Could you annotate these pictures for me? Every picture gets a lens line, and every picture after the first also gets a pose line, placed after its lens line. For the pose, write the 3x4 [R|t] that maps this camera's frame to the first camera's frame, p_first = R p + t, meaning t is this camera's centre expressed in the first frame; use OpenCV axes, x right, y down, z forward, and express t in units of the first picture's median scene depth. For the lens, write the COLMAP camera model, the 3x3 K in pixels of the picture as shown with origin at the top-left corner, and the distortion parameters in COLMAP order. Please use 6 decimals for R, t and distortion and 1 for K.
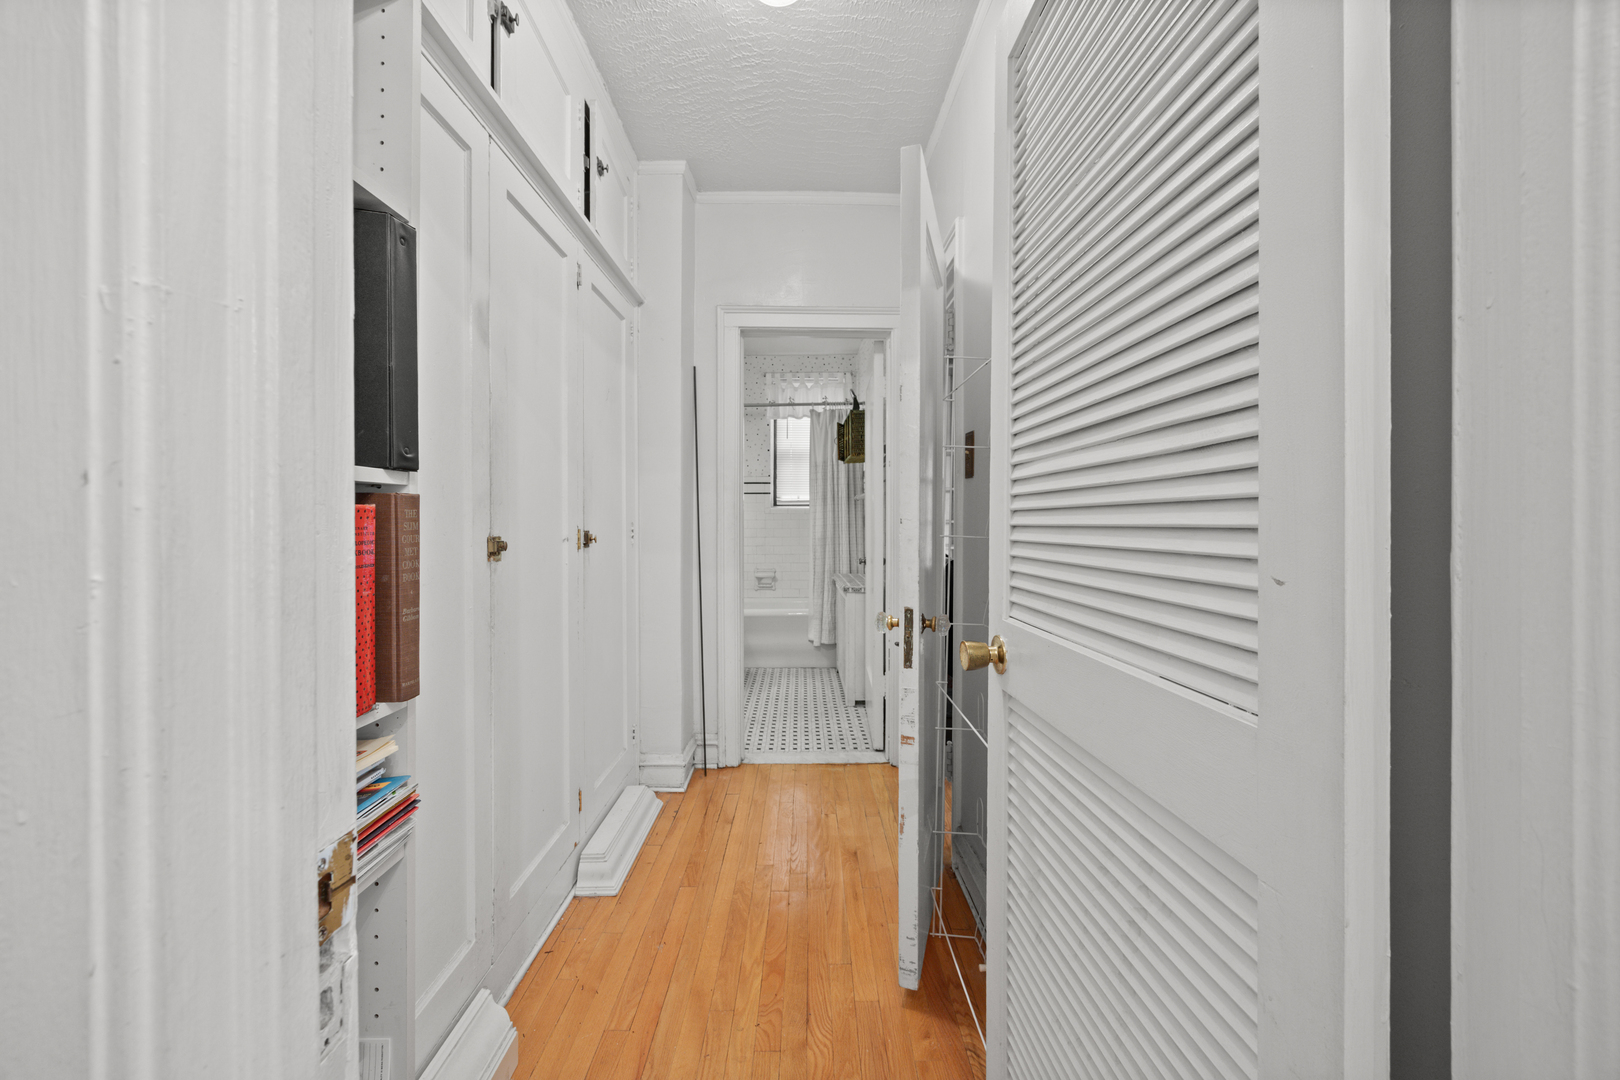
lens RADIAL K [[616.6, 0, 812.6], [0, 616.6, 532.0], [0, 0, 1]] dist [-0.000521, -0.000096]
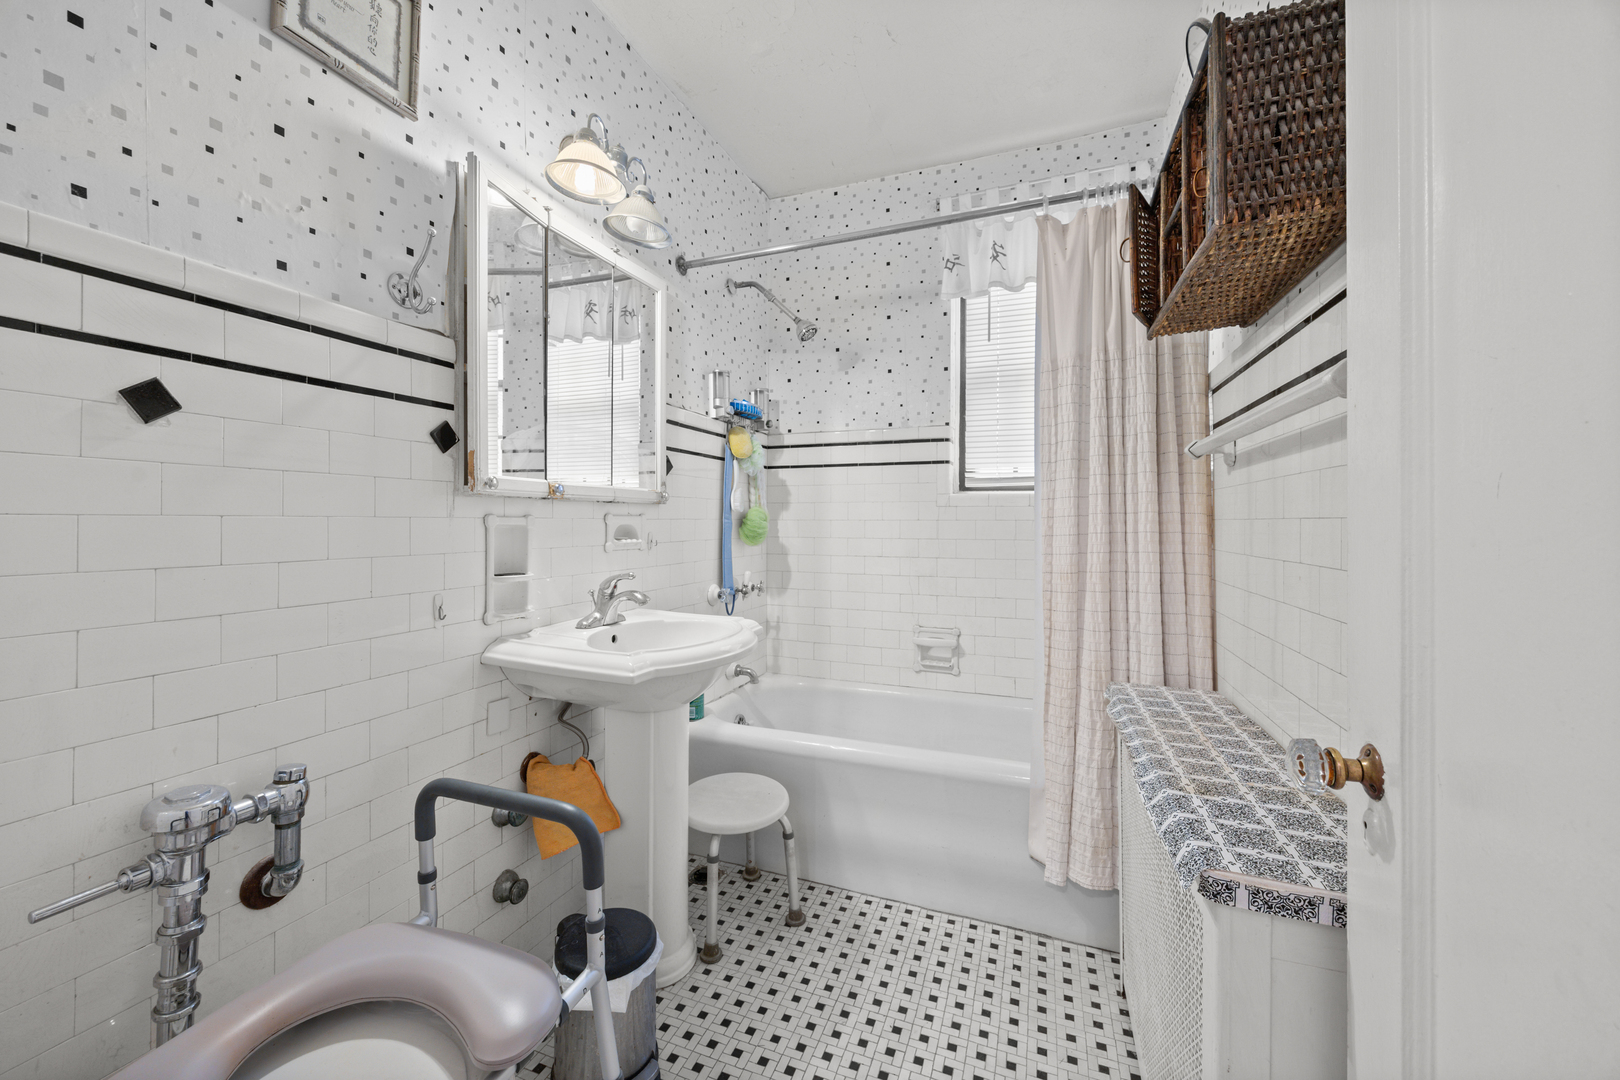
lens RADIAL K [[616.6, 0, 812.6], [0, 616.6, 532.0], [0, 0, 1]] dist [-0.000521, -0.000096]
pose [[0.926913, 0.002513, -0.375269, 0.009984], [-0.002395, 0.999997, 0.000782, -0.012369], [0.375270, 0.000174, 0.926916, 0.617651]]
